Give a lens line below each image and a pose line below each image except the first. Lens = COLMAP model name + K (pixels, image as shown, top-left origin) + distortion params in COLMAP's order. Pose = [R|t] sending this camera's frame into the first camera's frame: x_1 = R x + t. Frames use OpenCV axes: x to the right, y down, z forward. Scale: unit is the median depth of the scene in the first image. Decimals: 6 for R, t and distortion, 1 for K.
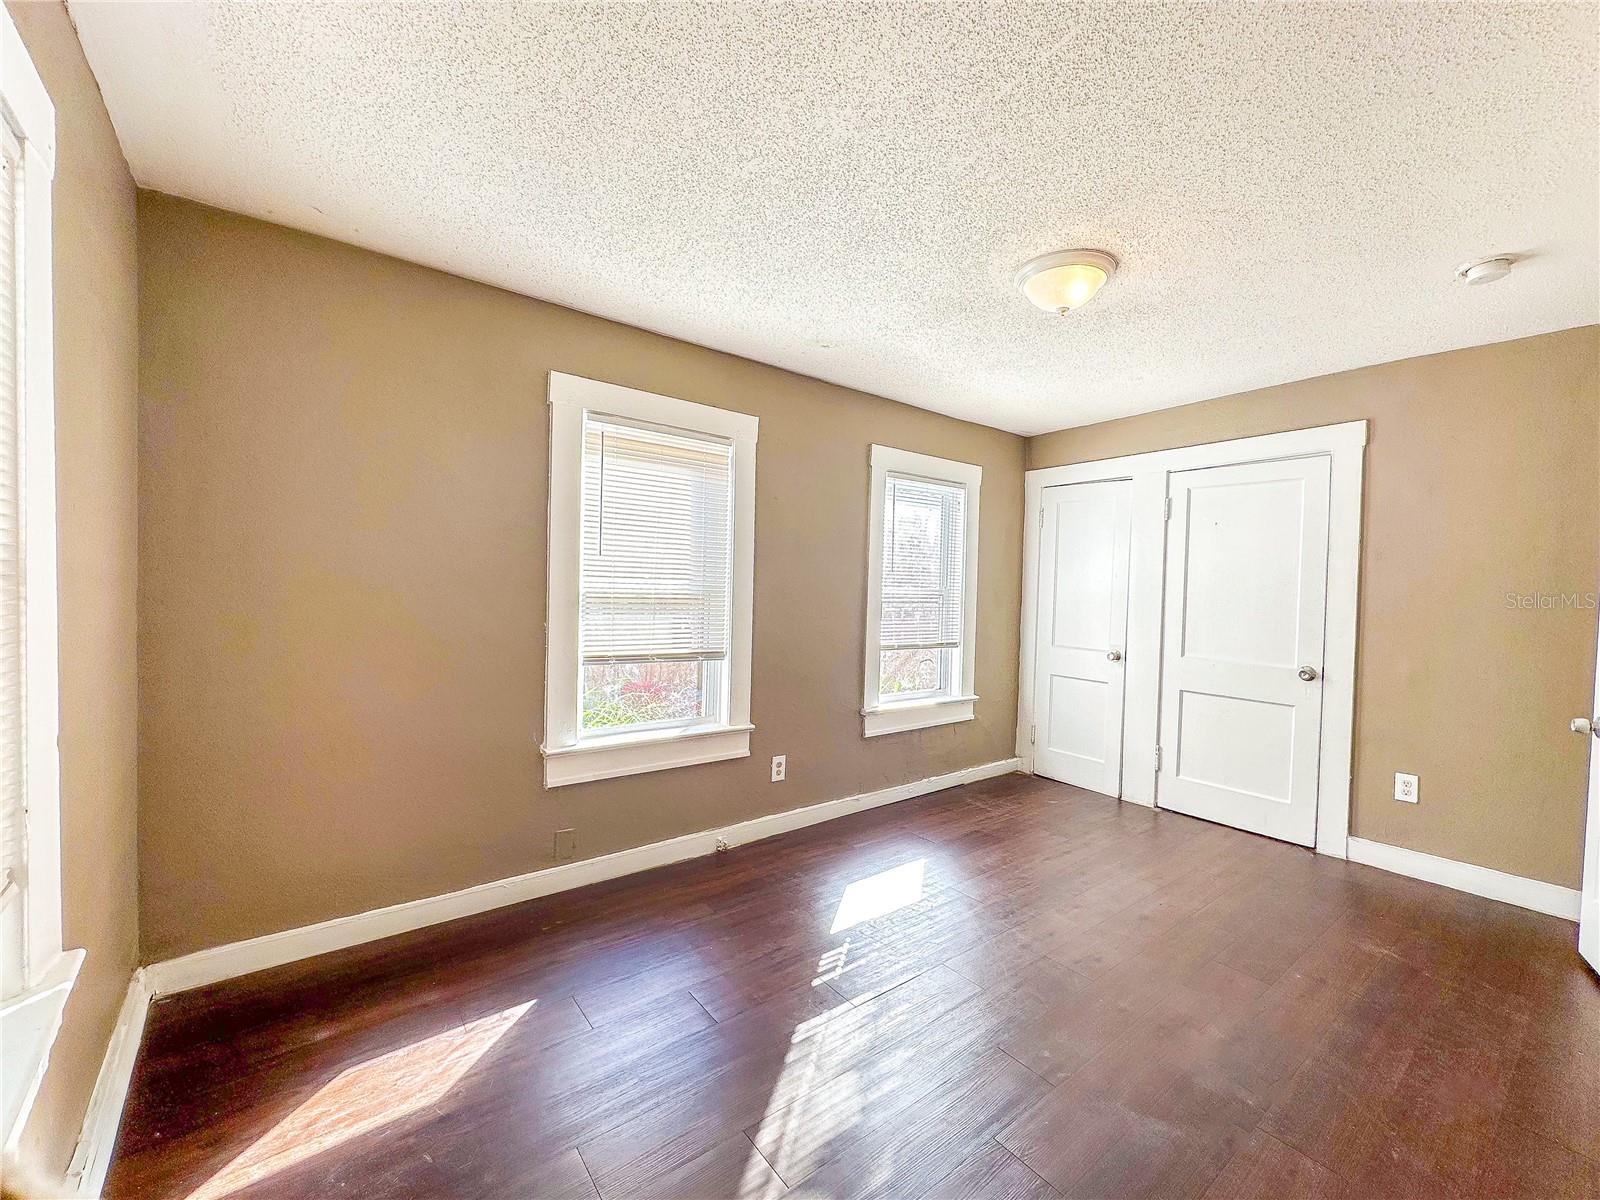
lens RADIAL K [[661.4, 0, 817.0], [0, 661.4, 603.4], [0, 0, 1]] dist [-0.001888, 0.000836]
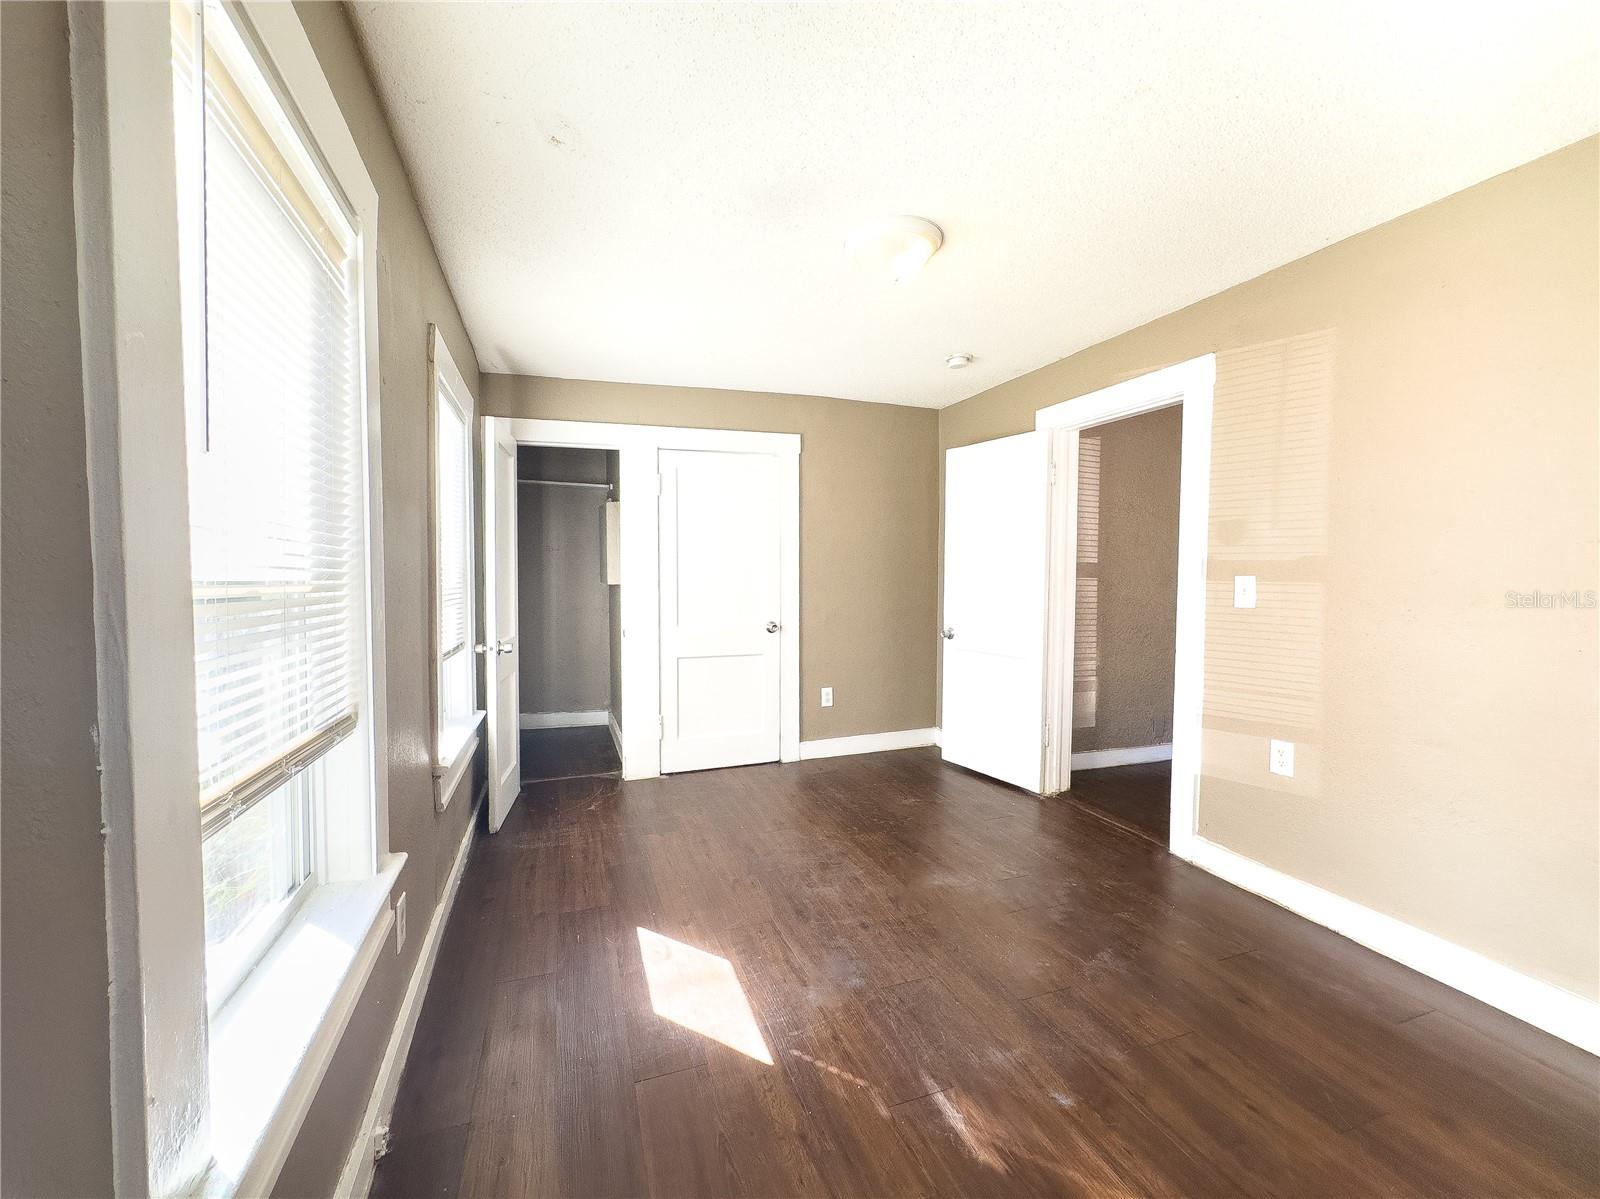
lens RADIAL K [[651.2, 0, 800.6], [0, 651.2, 600.5], [0, 0, 1]] dist [0.000039, 0.000010]
pose [[0.312962, -0.066470, 0.947437, -0.526359], [0.038331, 0.997619, 0.057329, -0.017055], [-0.948992, 0.018375, 0.314765, 0.689982]]
